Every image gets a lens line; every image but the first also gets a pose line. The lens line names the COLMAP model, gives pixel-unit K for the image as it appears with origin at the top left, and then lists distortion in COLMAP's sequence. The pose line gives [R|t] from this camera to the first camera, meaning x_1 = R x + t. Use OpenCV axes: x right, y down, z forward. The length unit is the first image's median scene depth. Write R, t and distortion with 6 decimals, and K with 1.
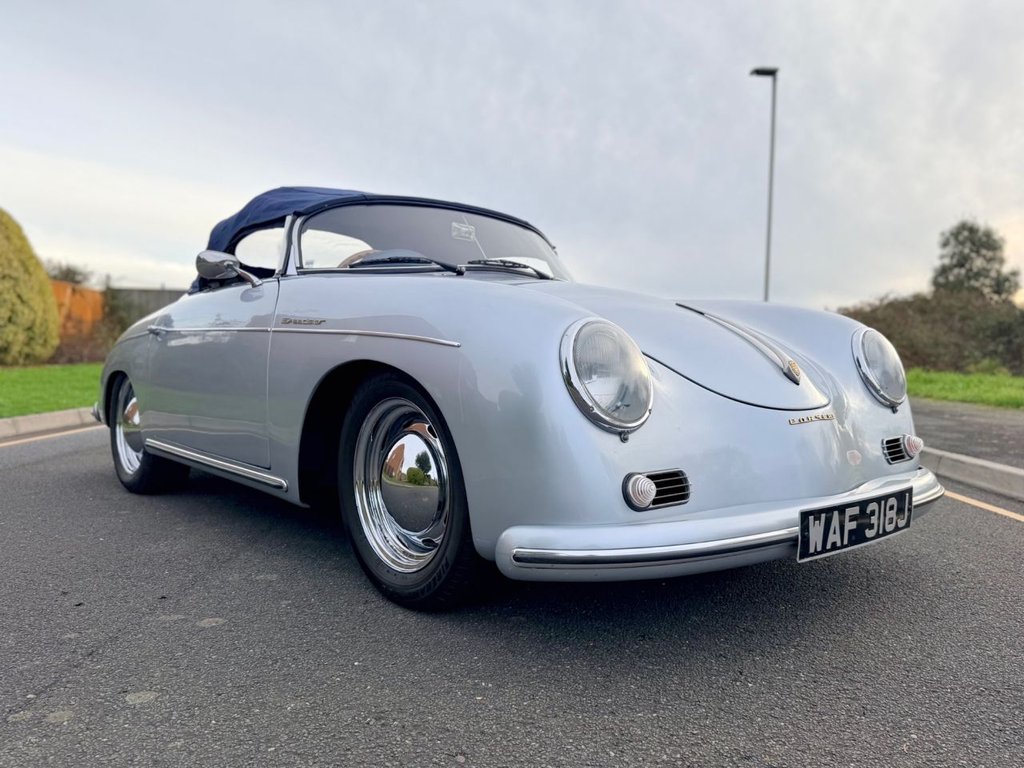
lens RADIAL K [[853.8, 0, 587.2], [0, 853.8, 433.0], [0, 0, 1]] dist [0.059996, -0.006528]
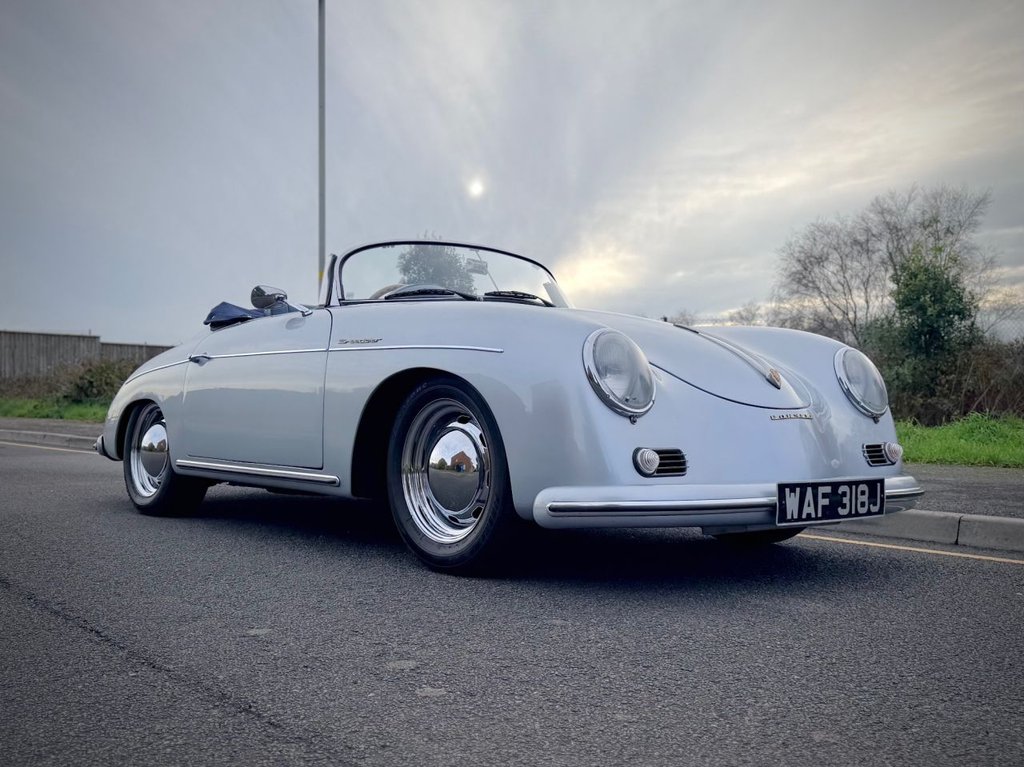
lens RADIAL K [[1096.7, 0, 494.9], [0, 1096.7, 381.7], [0, 0, 1]] dist [0.127558, -0.250258]
pose [[0.998081, -0.002895, -0.061846, -0.051918], [-0.005116, 0.991633, -0.128987, 0.135536], [0.061702, 0.129056, 0.989716, -0.546639]]
